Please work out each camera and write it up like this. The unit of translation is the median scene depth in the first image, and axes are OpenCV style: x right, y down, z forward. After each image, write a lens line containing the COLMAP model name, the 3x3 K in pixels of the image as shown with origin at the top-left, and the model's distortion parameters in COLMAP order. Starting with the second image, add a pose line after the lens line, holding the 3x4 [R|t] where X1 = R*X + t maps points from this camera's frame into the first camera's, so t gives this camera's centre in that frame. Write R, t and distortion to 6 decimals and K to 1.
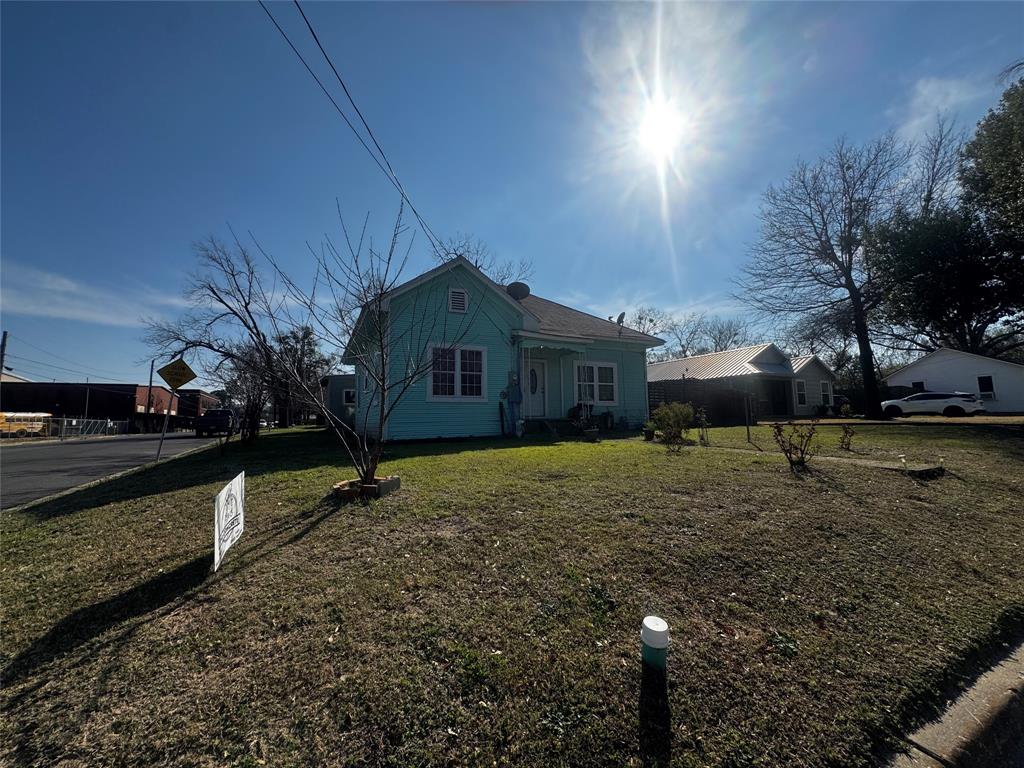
lens RADIAL K [[407.5, 0, 509.8], [0, 407.5, 383.6], [0, 0, 1]] dist [0.003397, 0.000009]
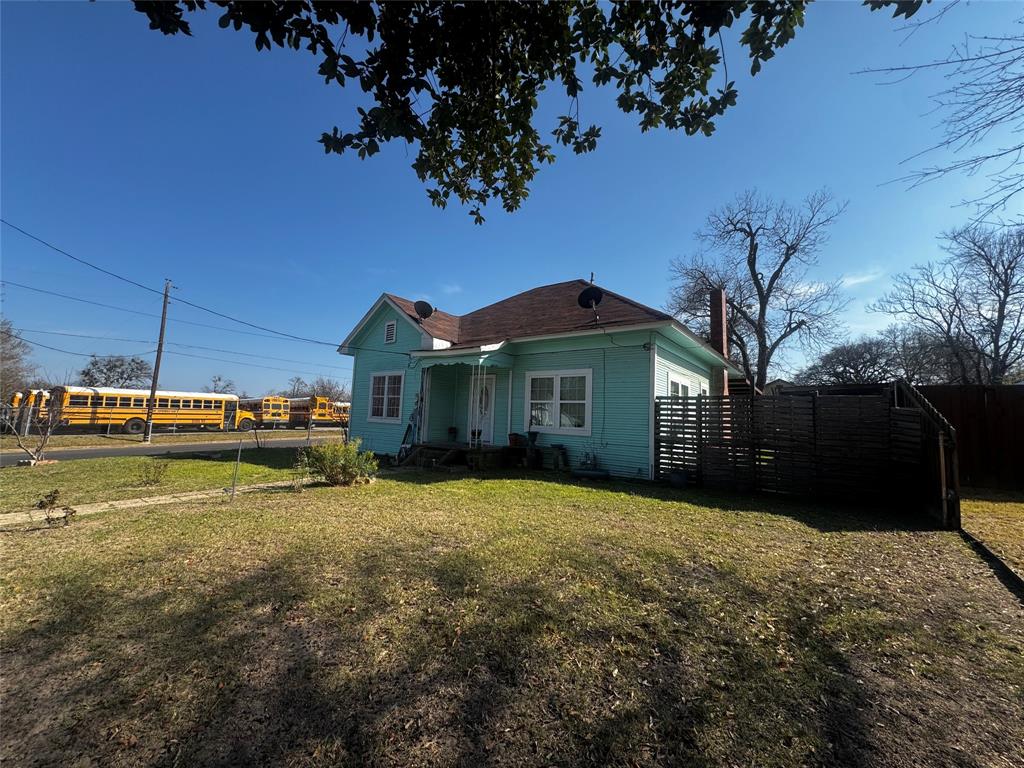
lens RADIAL K [[407.5, 0, 520.0], [0, 407.5, 381.2], [0, 0, 1]] dist [0.003397, 0.000009]
pose [[0.462782, -0.046249, -0.885265, 1.390770], [0.038043, 0.998754, -0.032291, -0.025851], [0.885655, -0.018735, 0.463965, 1.073123]]
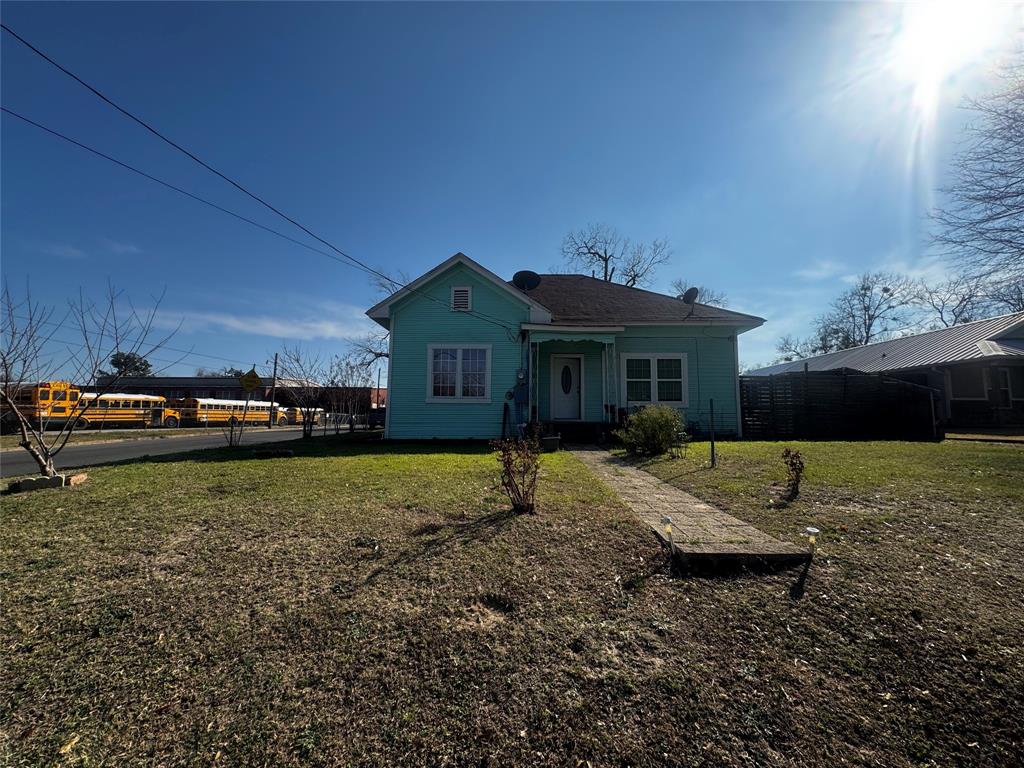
lens RADIAL K [[407.5, 0, 511.0], [0, 407.5, 384.6], [0, 0, 1]] dist [0.003397, 0.000009]
pose [[0.888307, -0.018400, -0.458881, 0.573165], [0.021555, 0.999766, 0.001639, 0.003003], [0.458743, -0.011347, 0.888496, 0.251487]]
